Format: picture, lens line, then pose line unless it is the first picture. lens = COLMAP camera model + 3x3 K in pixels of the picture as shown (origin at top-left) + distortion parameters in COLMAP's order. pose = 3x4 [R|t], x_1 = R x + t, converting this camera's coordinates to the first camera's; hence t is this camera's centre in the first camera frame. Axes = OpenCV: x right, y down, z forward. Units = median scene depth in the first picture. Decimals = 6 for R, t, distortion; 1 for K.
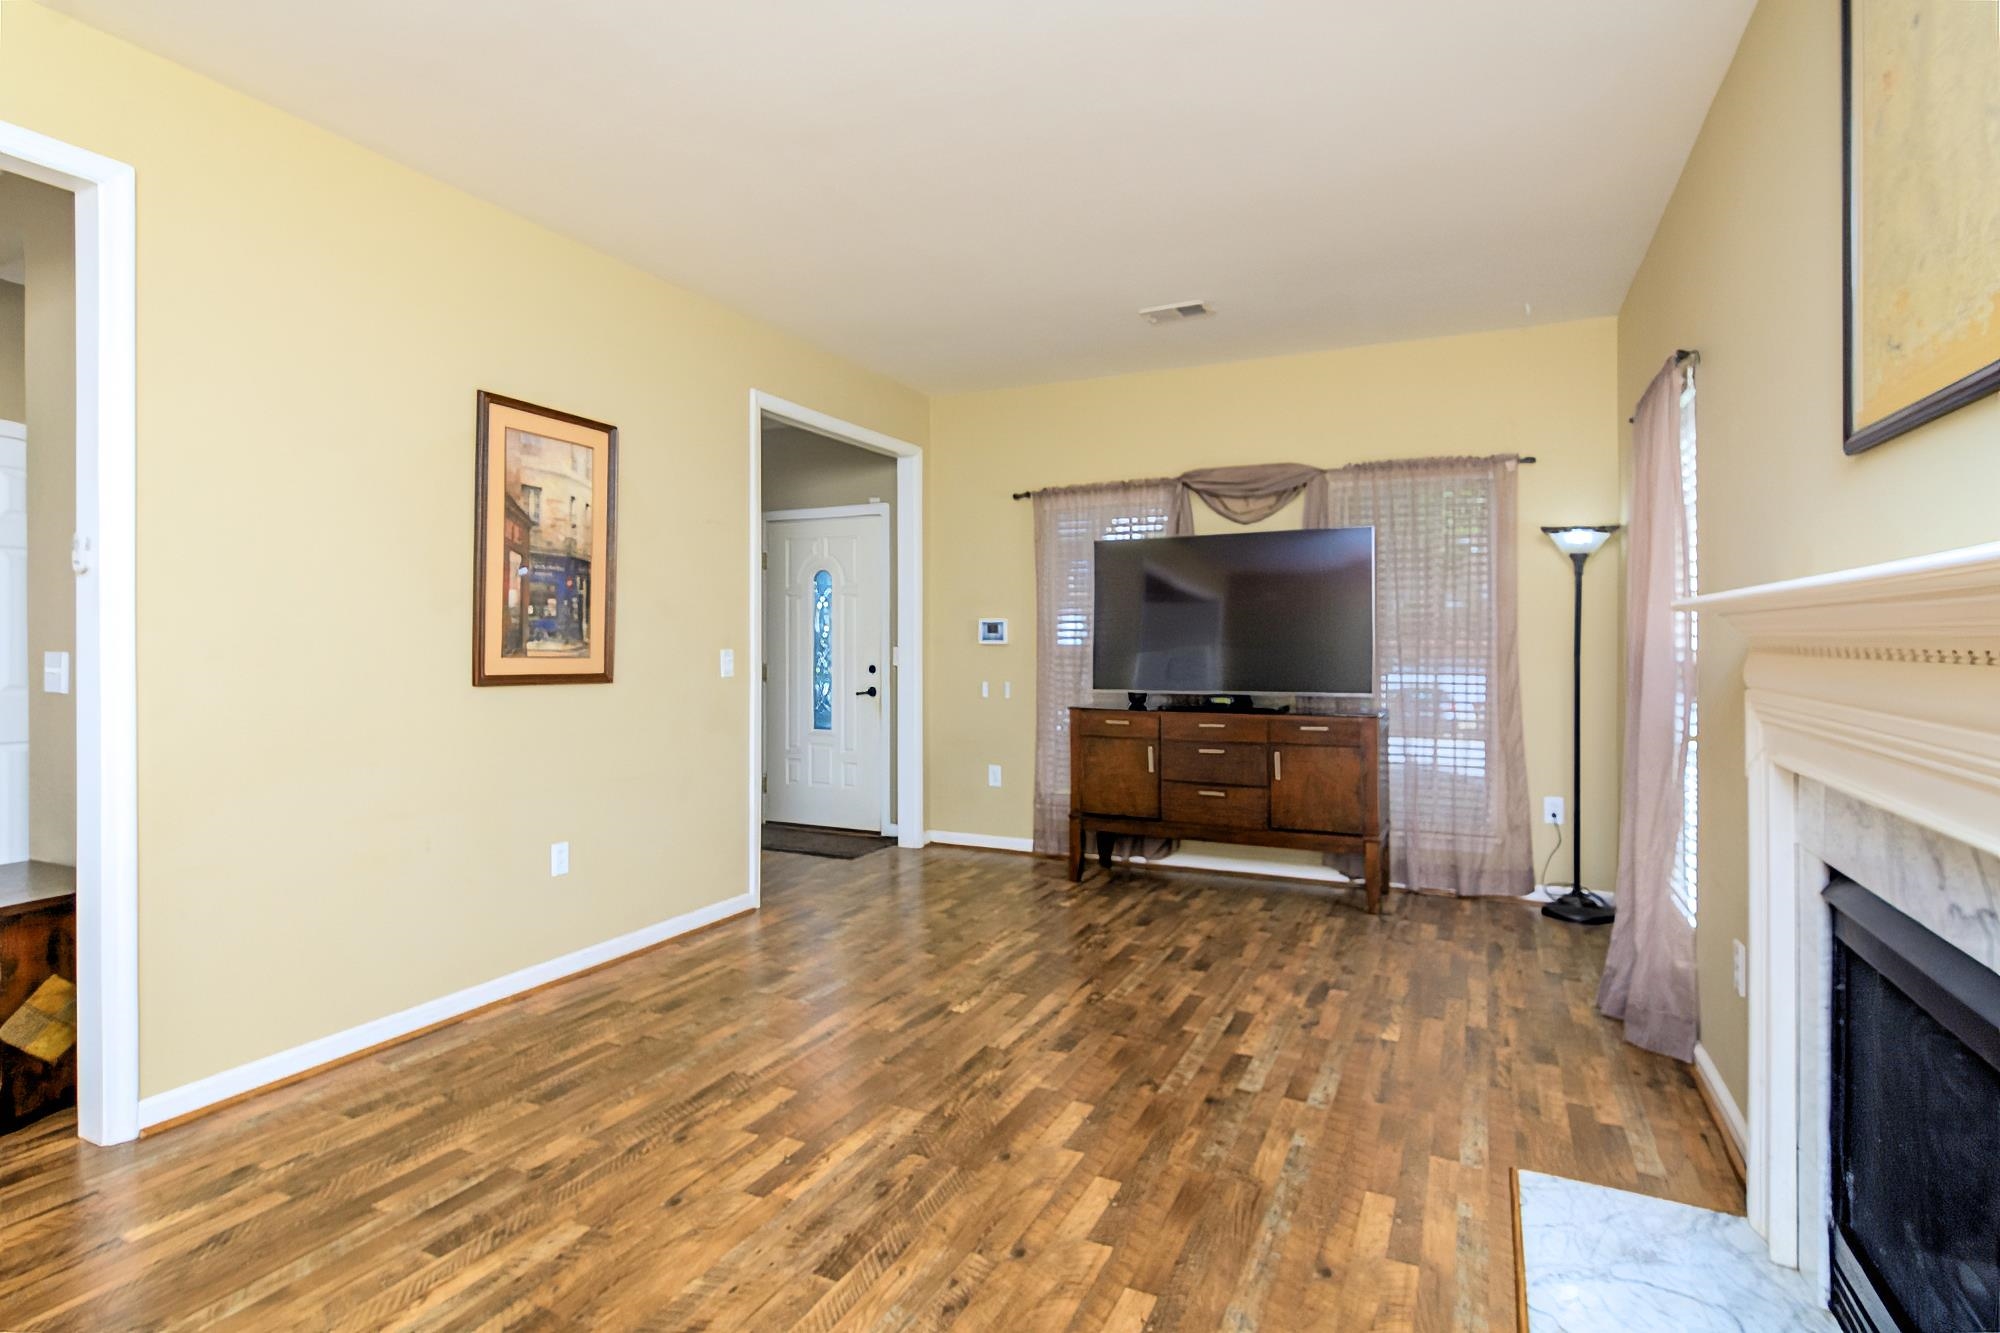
lens RADIAL K [[996.3, 0, 993.3], [0, 996.3, 635.2], [0, 0, 1]] dist [0.002647, 0.001606]
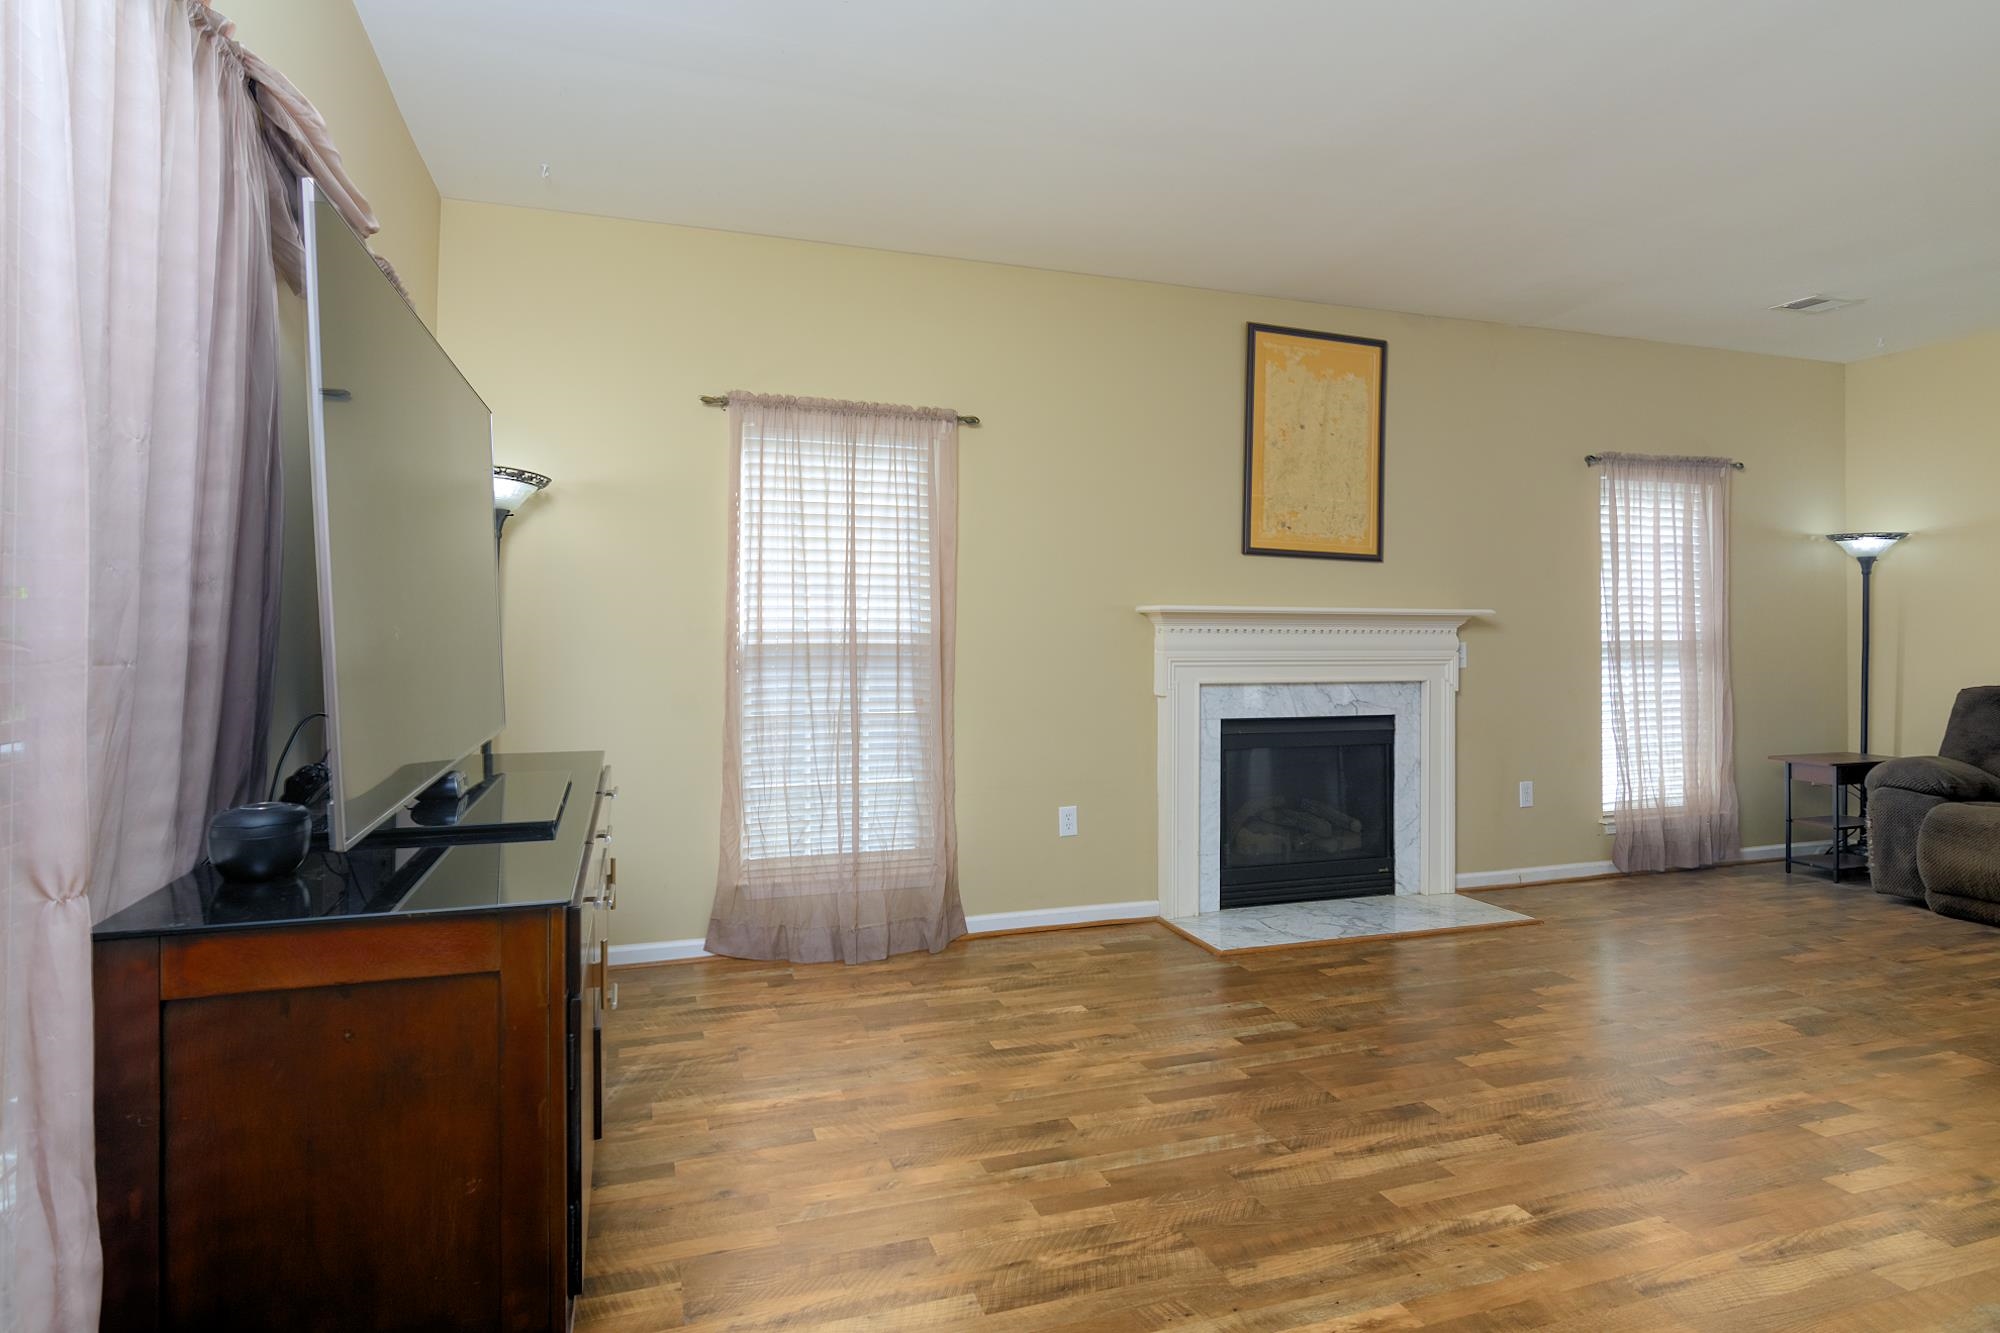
lens RADIAL K [[1010.7, 0, 943.0], [0, 1010.7, 633.8], [0, 0, 1]] dist [0.003985, 0.001272]
pose [[-0.682815, -0.008029, 0.730548, -0.274273], [-0.009336, 0.999954, 0.002263, 0.013869], [-0.730532, -0.005276, -0.682858, 1.858048]]
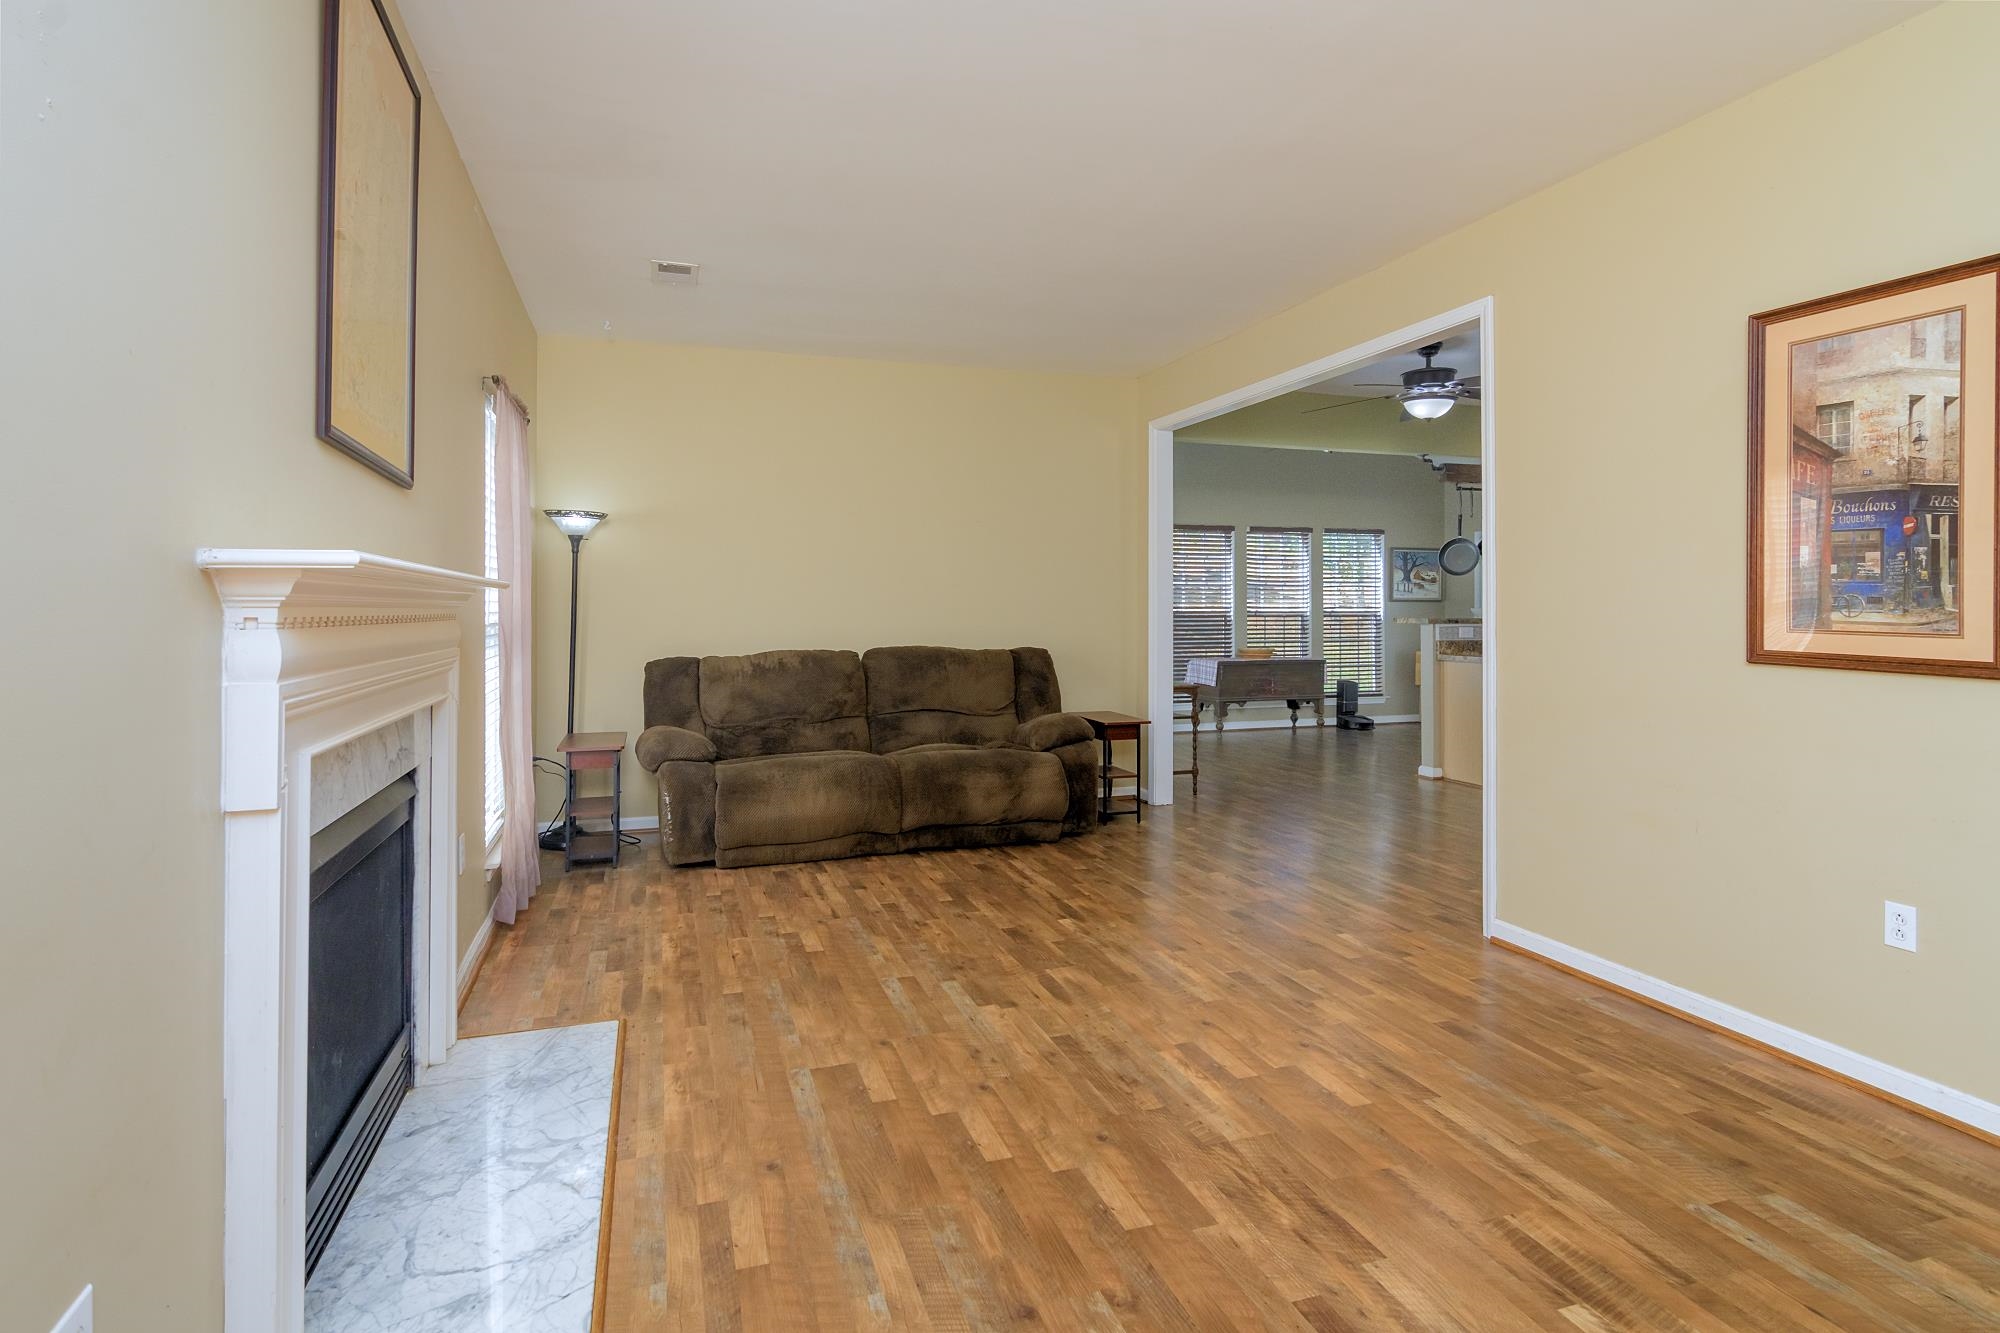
lens RADIAL K [[1042.9, 0, 985.2], [0, 1042.9, 591.6], [0, 0, 1]] dist [0.000582, 0.000166]
pose [[-0.723075, -0.011777, -0.690669, 0.626361], [0.002851, 0.999795, -0.020033, 0.006345], [0.690764, -0.016454, -0.722893, 1.295847]]
